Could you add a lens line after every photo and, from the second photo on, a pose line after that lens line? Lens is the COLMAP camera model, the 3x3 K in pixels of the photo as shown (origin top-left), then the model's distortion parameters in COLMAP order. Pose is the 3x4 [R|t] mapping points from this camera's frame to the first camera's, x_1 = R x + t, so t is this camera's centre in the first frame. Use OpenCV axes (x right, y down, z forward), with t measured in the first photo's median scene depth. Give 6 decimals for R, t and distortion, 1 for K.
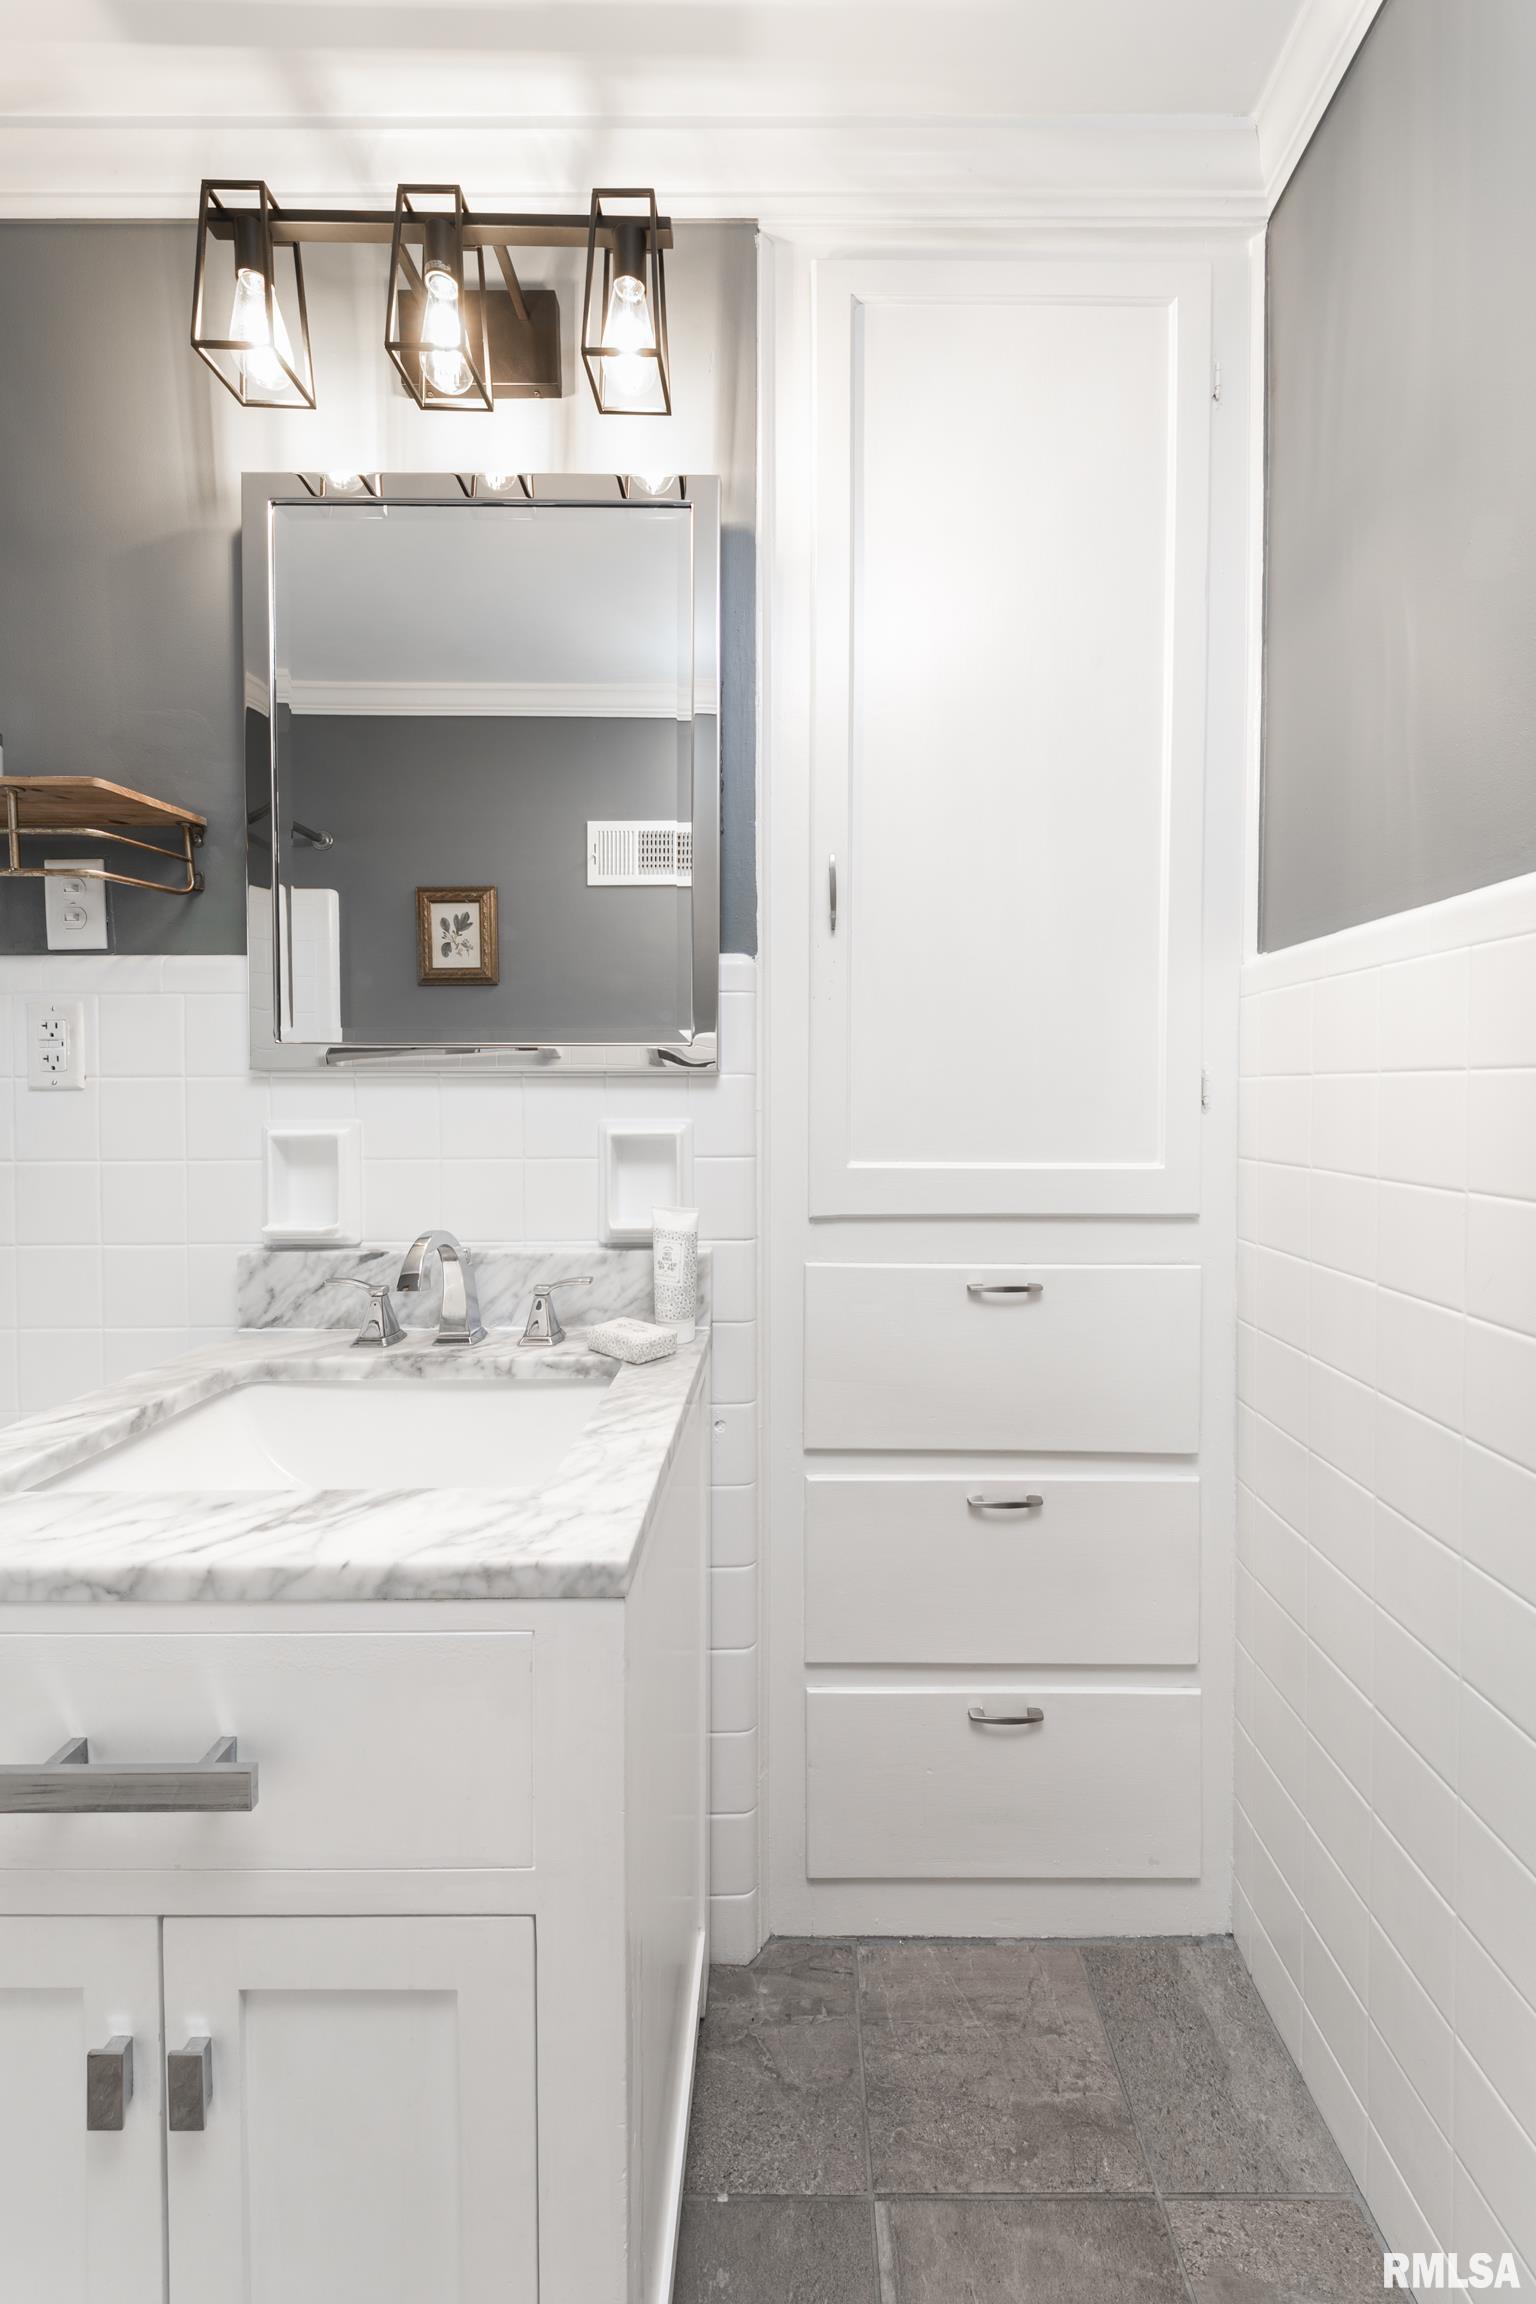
lens RADIAL K [[795.1, 0, 776.9], [0, 795.1, 1120.9], [0, 0, 1]] dist [0.000012, -0.000010]
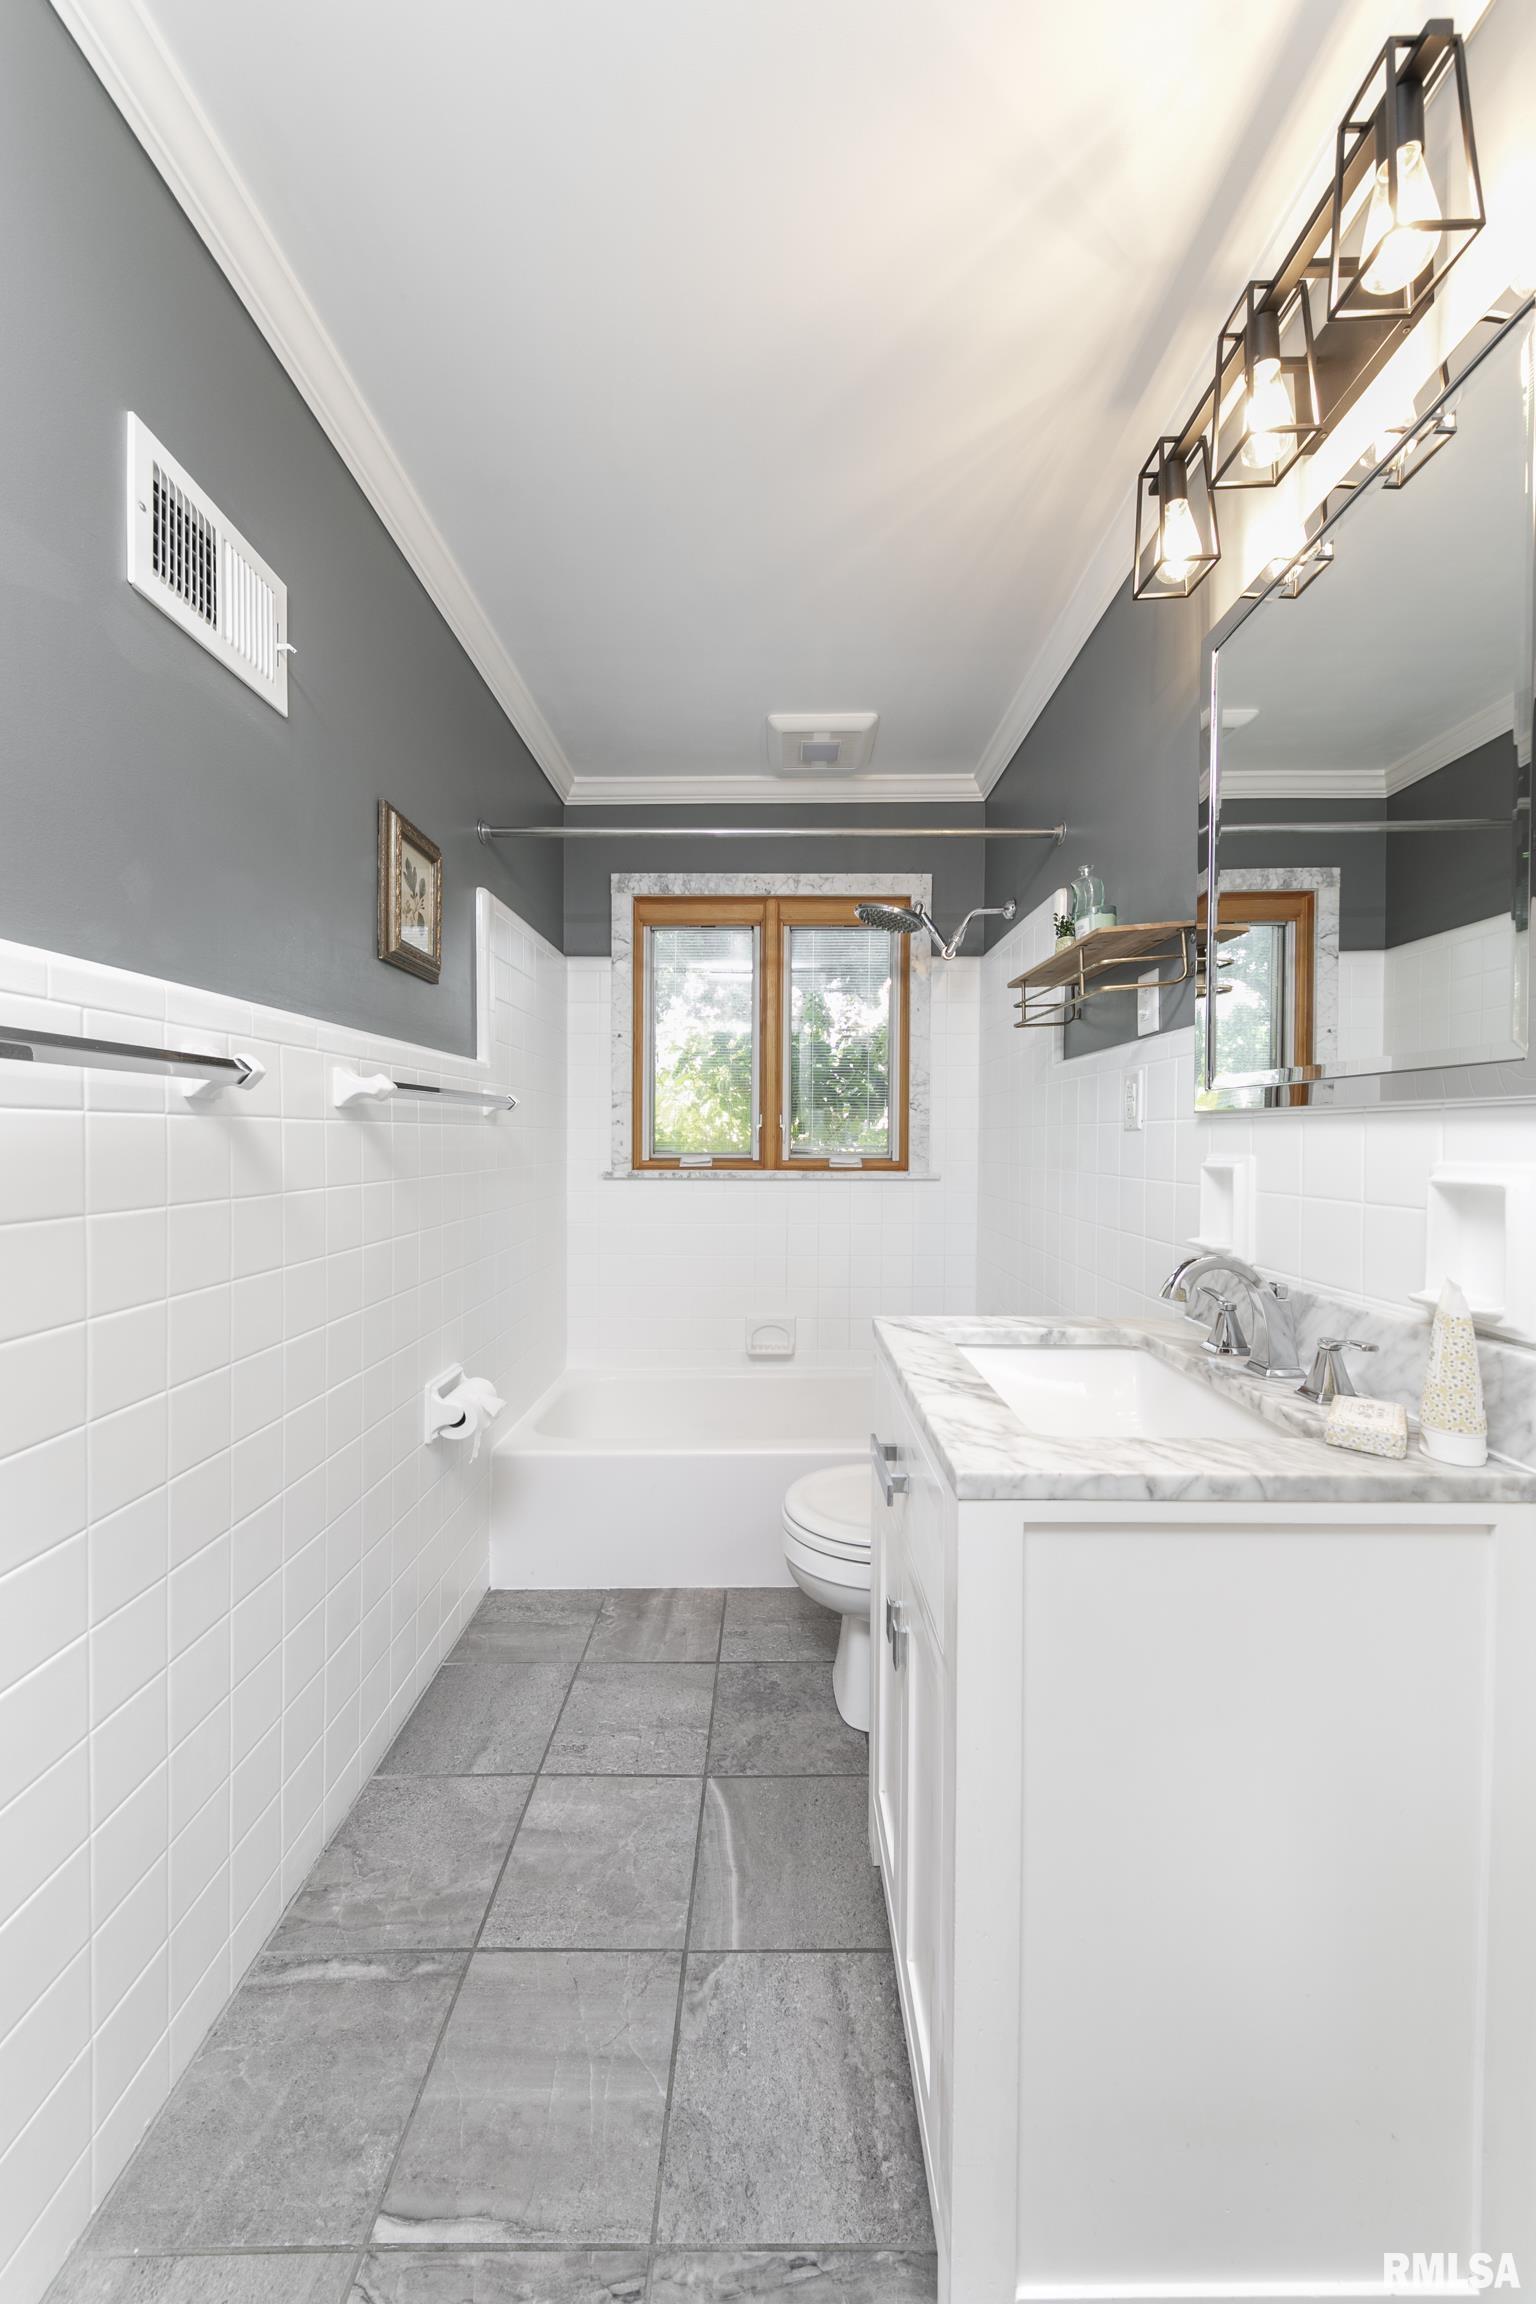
lens RADIAL K [[770.9, 0, 768.0], [0, 770.9, 1152.0], [0, 0, 1]] dist [0.000013, -0.000001]
pose [[-0.008325, 0.021223, -0.999740, 0.787533], [-0.027790, 0.999384, 0.021447, -0.013806], [0.999579, 0.027961, -0.007730, 0.463420]]
